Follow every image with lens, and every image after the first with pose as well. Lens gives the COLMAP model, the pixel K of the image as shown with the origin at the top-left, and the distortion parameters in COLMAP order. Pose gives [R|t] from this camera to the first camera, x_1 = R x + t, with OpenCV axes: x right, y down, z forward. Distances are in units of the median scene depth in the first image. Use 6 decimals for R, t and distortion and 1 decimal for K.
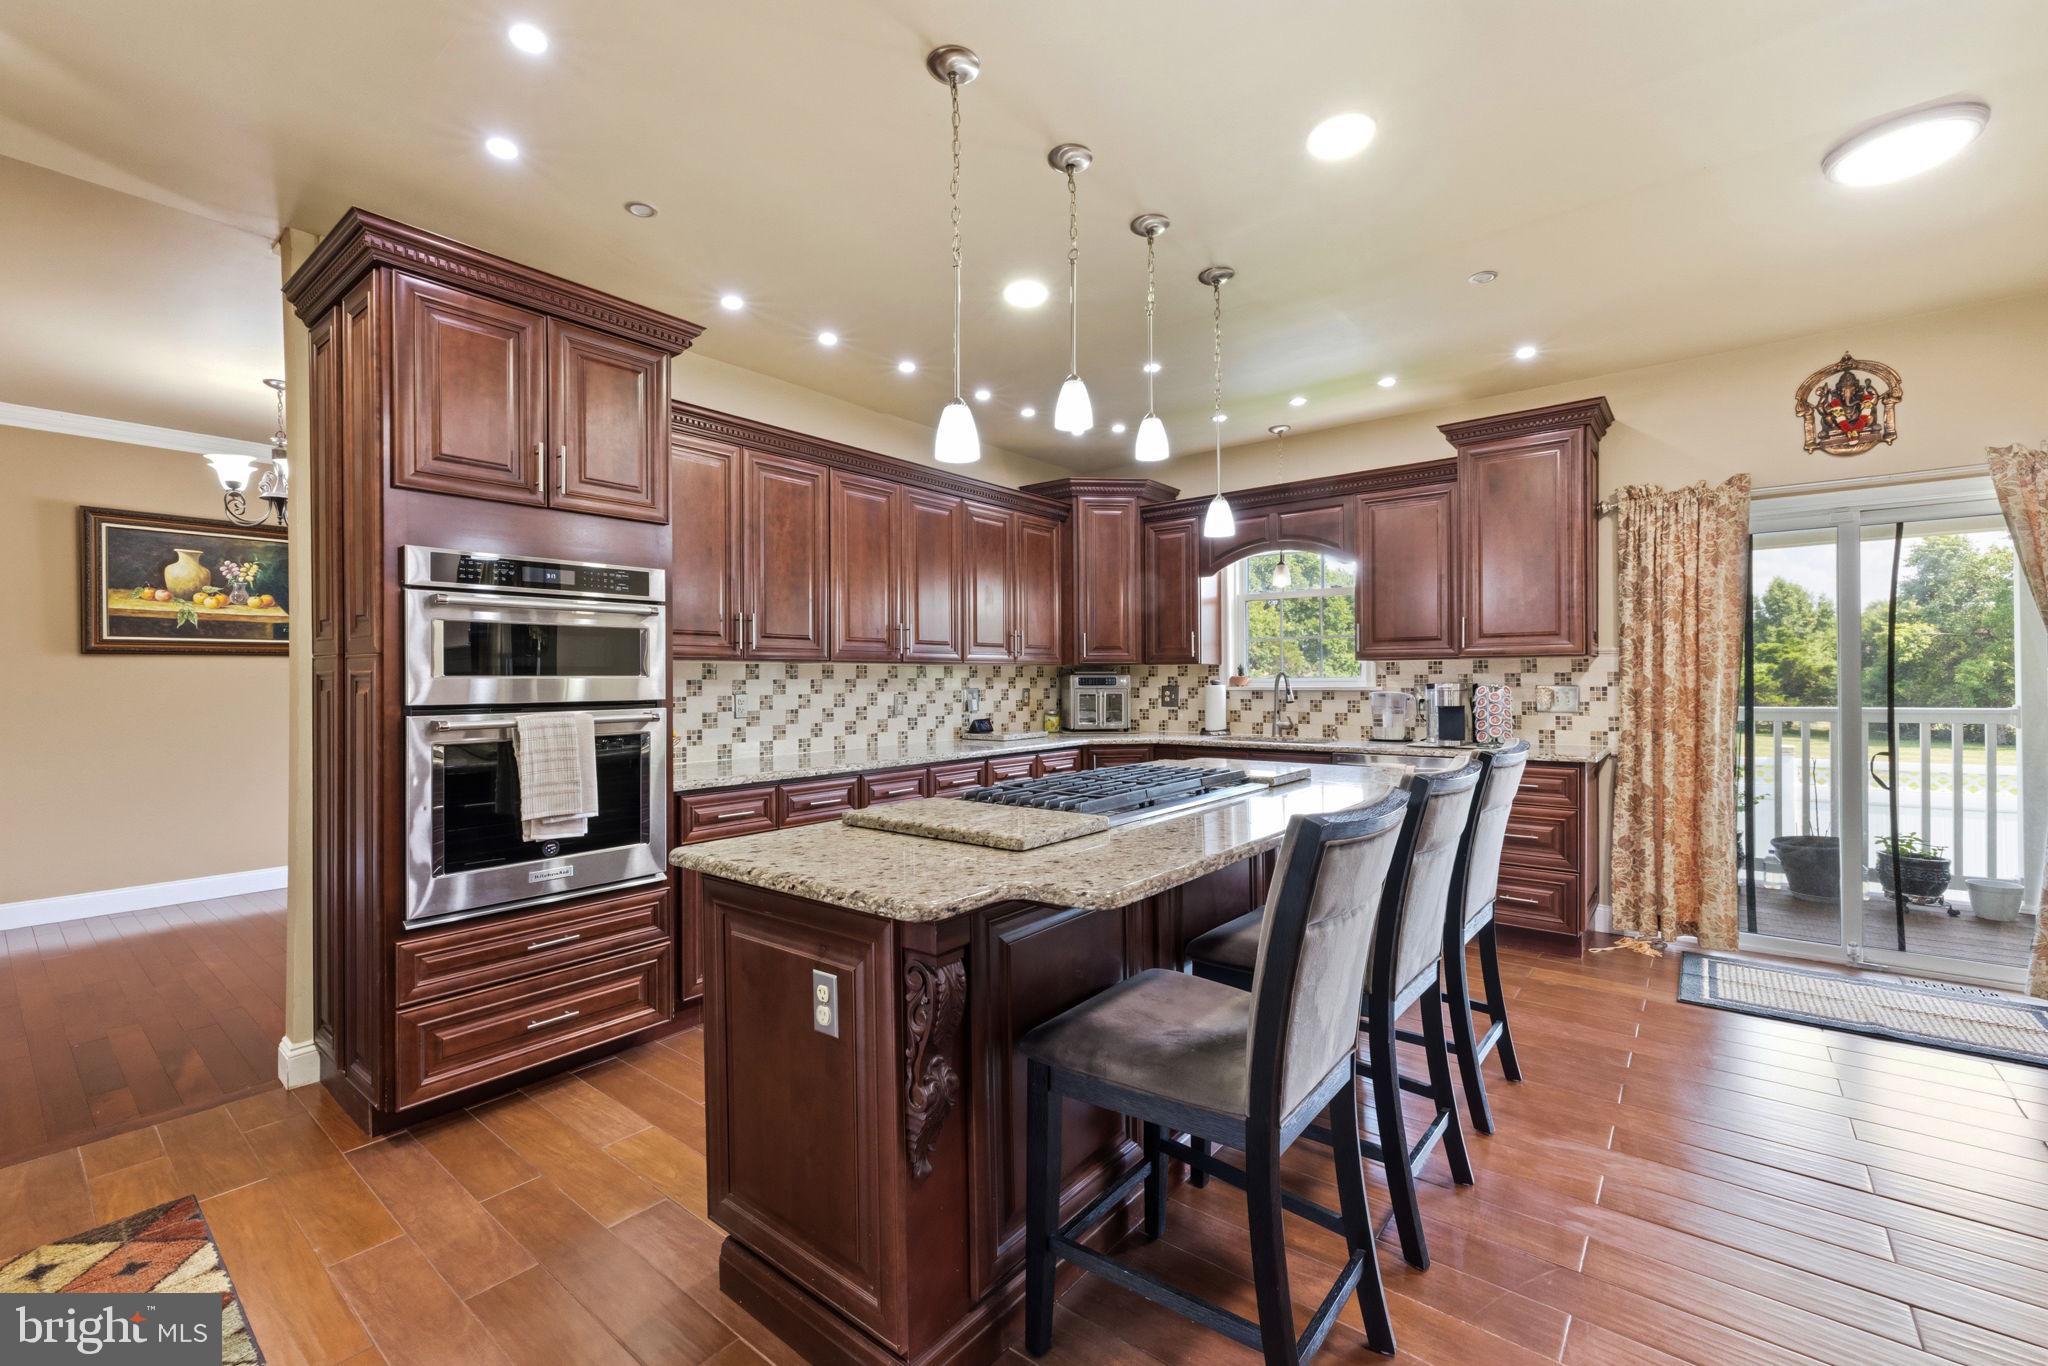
lens RADIAL K [[875.3, 0, 1010.4], [0, 875.3, 681.3], [0, 0, 1]] dist [0.002719, 0.000399]
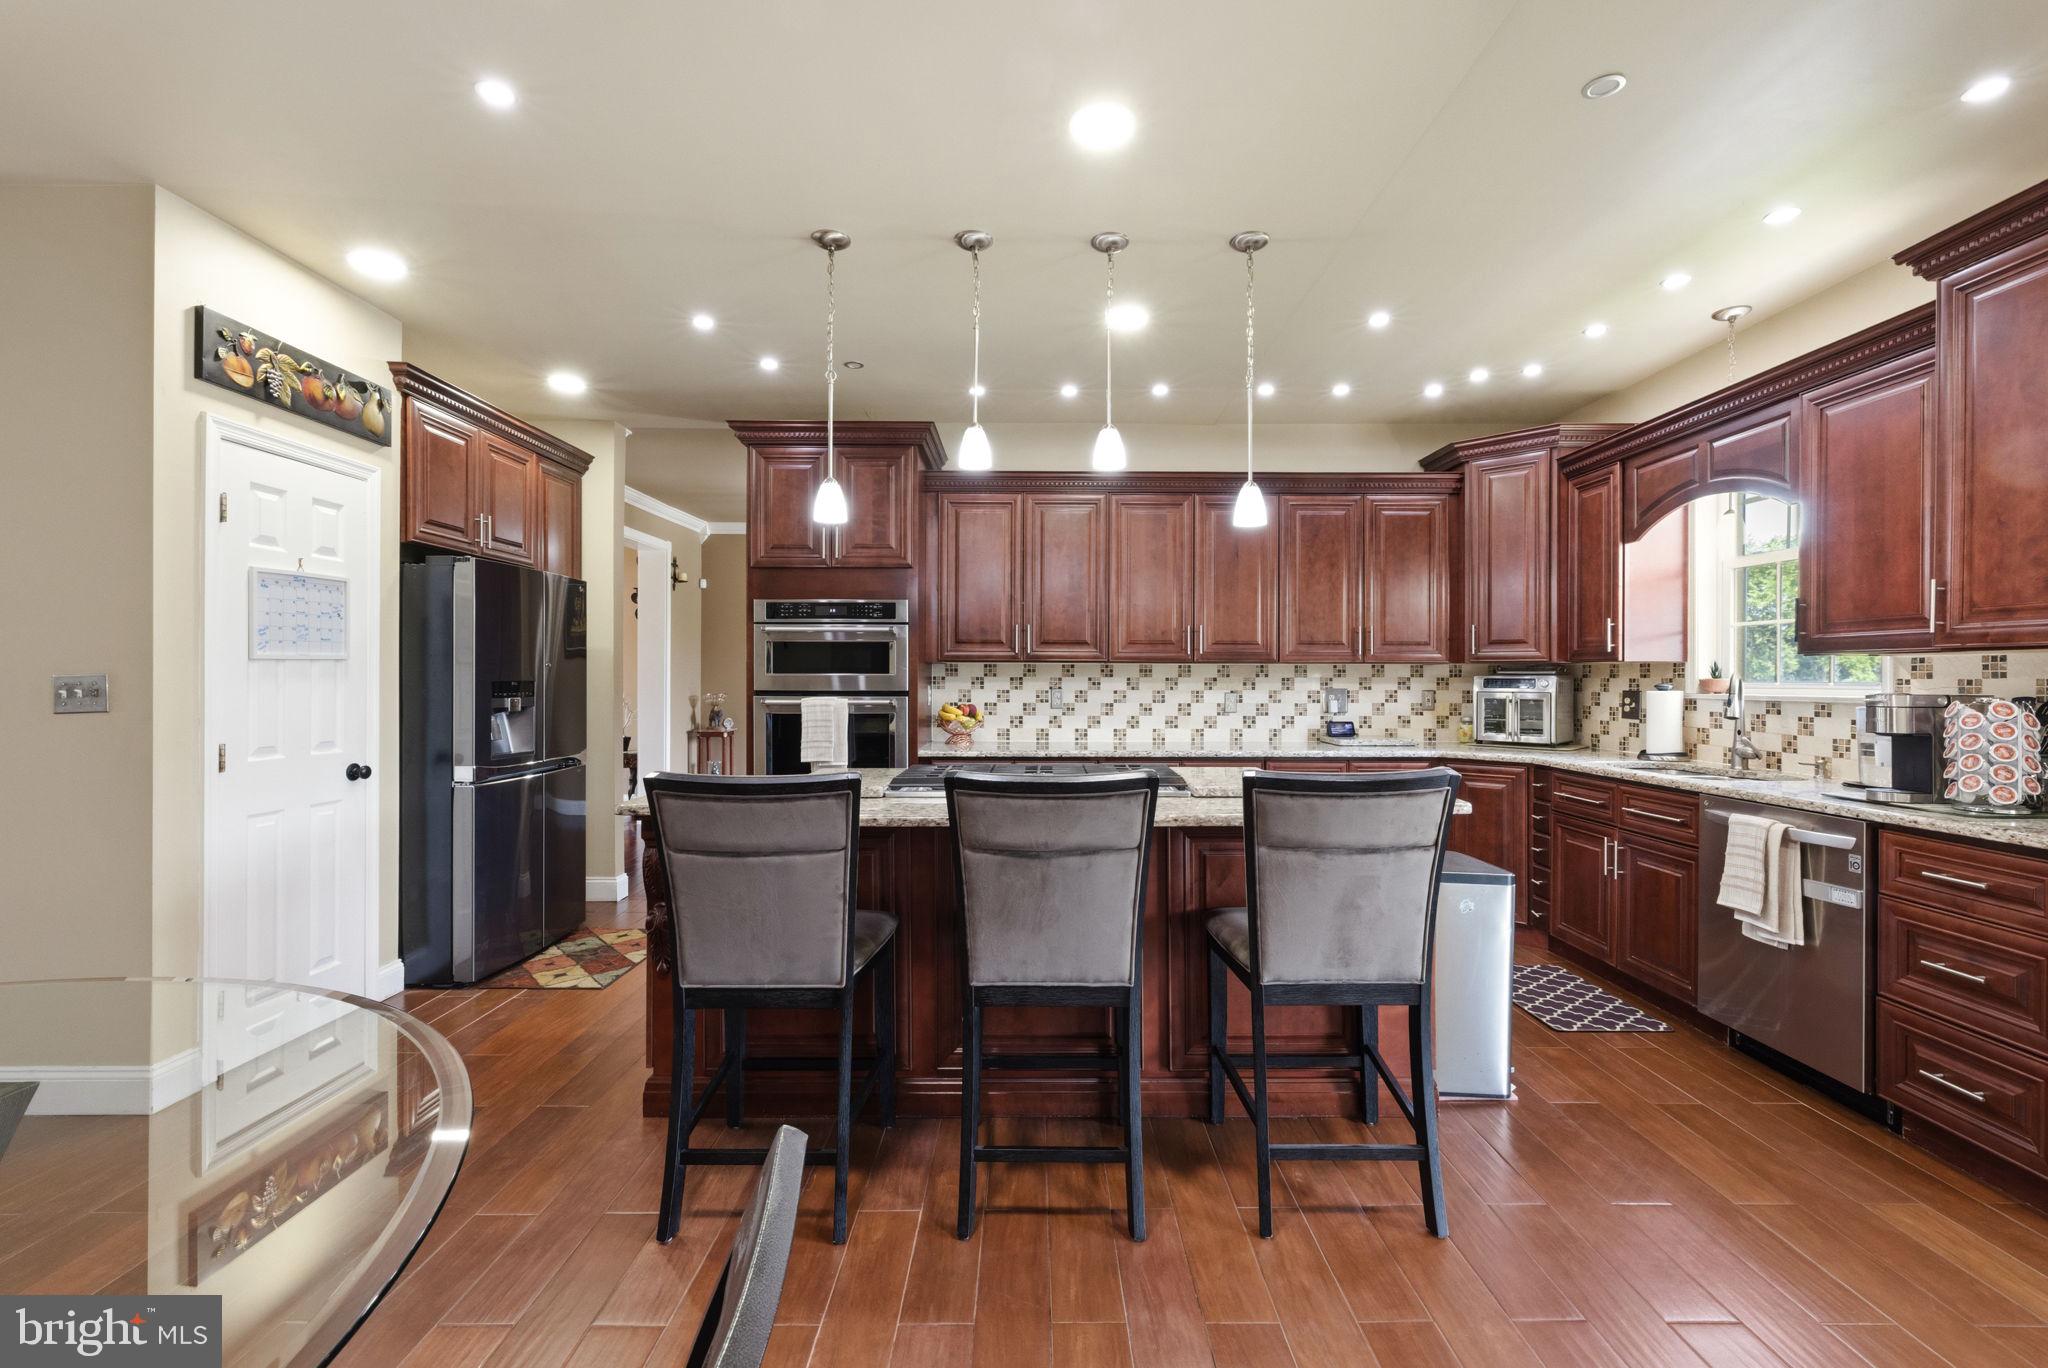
lens RADIAL K [[885.8, 0, 1020.2], [0, 885.8, 679.5], [0, 0, 1]] dist [0.001987, 0.000355]
pose [[0.624377, 0.010845, -0.781047, 0.640655], [-0.009412, 0.999935, 0.006360, -0.006164], [0.781066, 0.003381, 0.624439, 0.183774]]
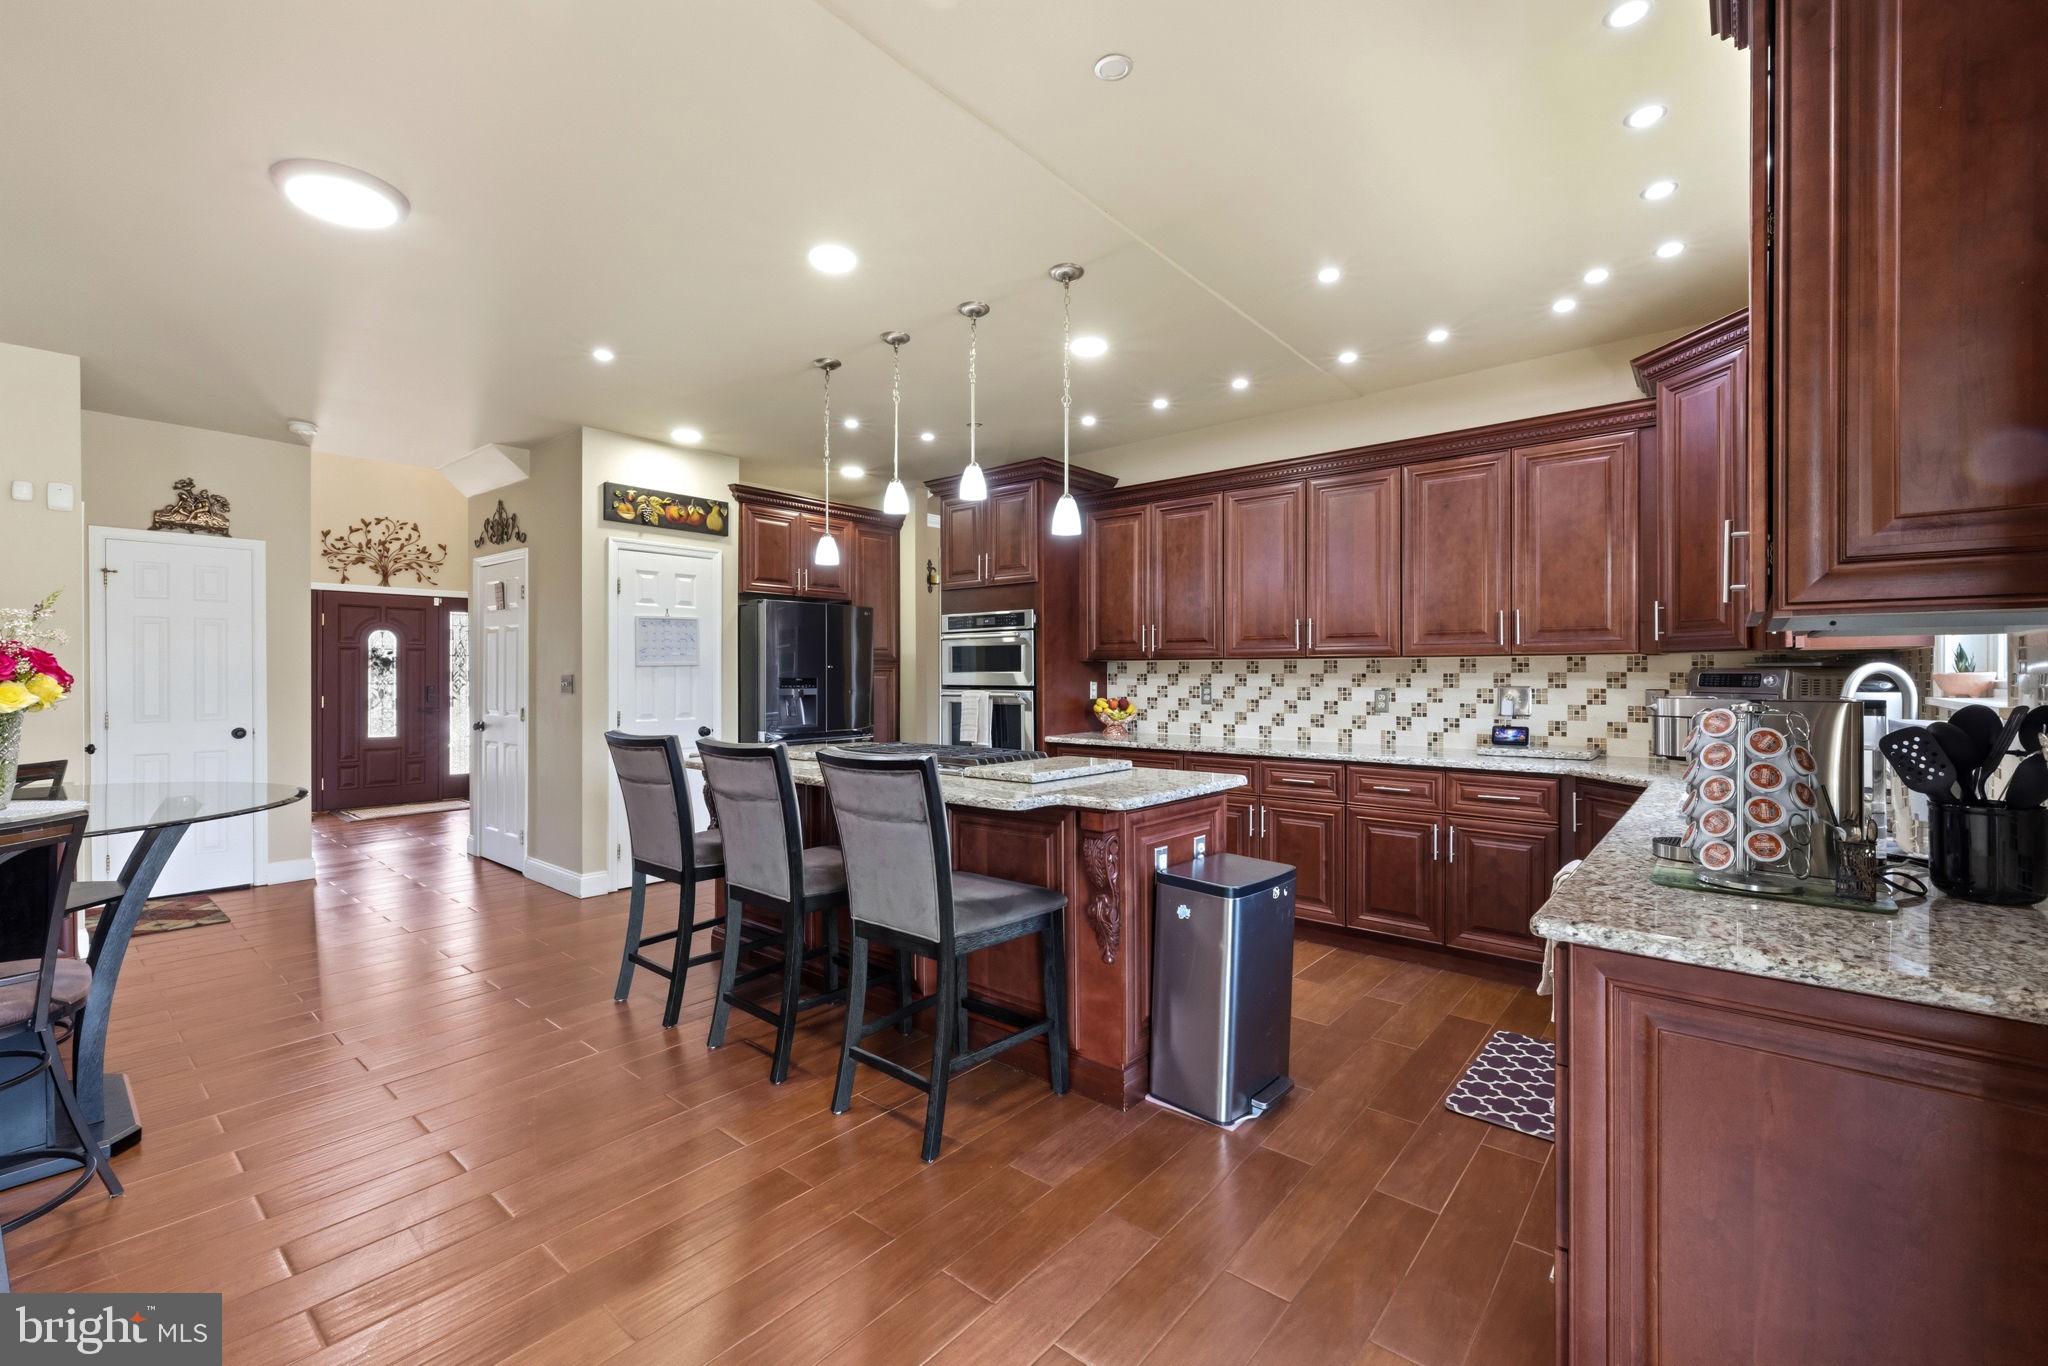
lens RADIAL K [[850.8, 0, 999.0], [0, 850.8, 675.1], [0, 0, 1]] dist [0.000940, 0.000130]
pose [[-0.037020, 0.009011, -0.999274, 0.948961], [-0.001003, 0.999959, 0.009054, -0.010884], [0.999314, 0.001338, -0.037010, 0.753214]]
